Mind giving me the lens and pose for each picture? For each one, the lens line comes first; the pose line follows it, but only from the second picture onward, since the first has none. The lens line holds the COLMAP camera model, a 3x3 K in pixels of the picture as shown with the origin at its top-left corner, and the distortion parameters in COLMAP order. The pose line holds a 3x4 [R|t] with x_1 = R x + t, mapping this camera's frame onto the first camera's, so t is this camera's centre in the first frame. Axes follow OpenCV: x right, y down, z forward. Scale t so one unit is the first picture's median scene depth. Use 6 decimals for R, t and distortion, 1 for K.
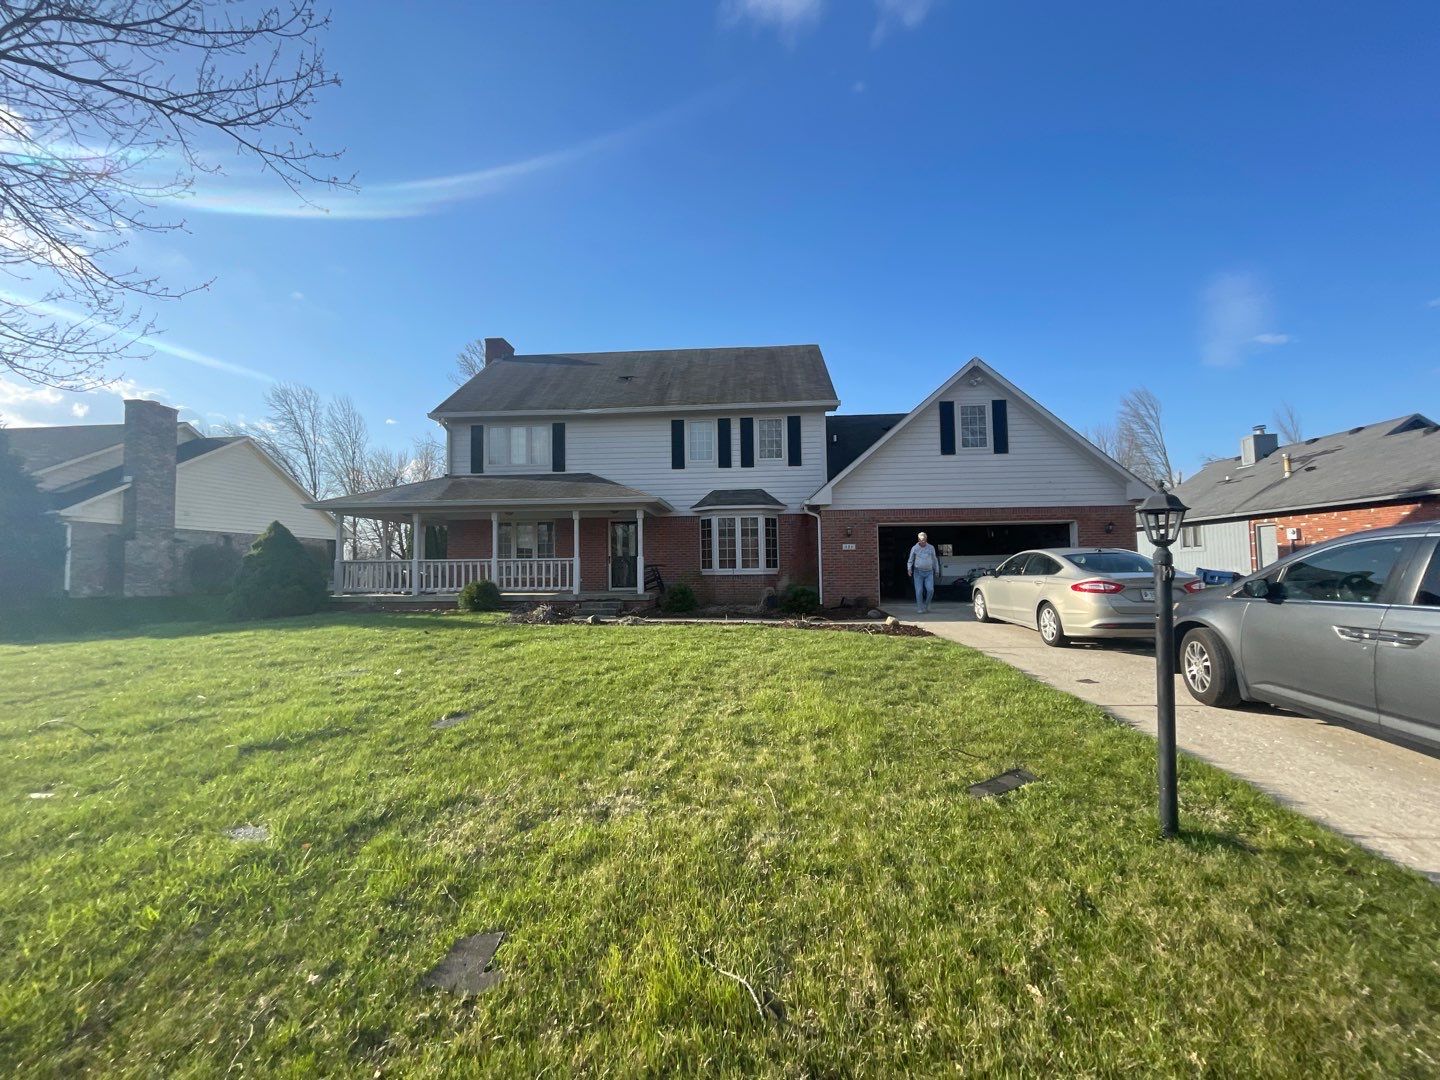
lens RADIAL K [[571.7, 0, 711.7], [0, 571.7, 543.1], [0, 0, 1]] dist [-0.003234, 0.000911]
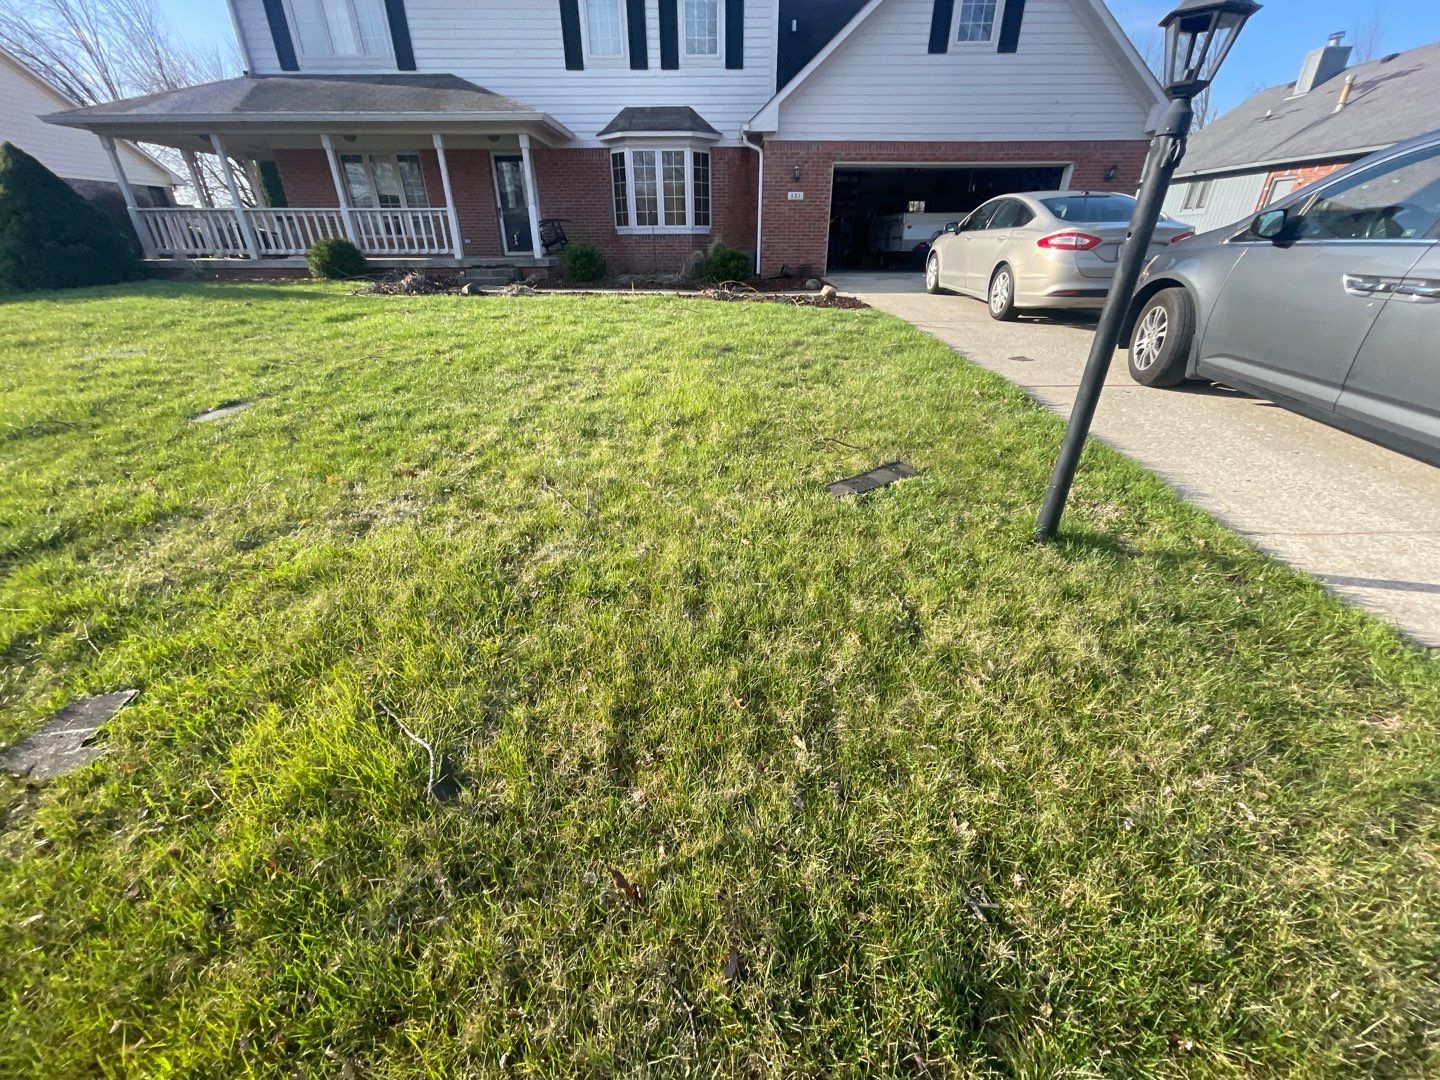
lens RADIAL K [[571.7, 0, 718.3], [0, 571.7, 539.4], [0, 0, 1]] dist [-0.003234, 0.000911]
pose [[0.996964, -0.027507, 0.072847, 0.159291], [-0.012741, 0.865292, 0.501107, 0.062283], [-0.076818, -0.500513, 0.862314, 0.188245]]
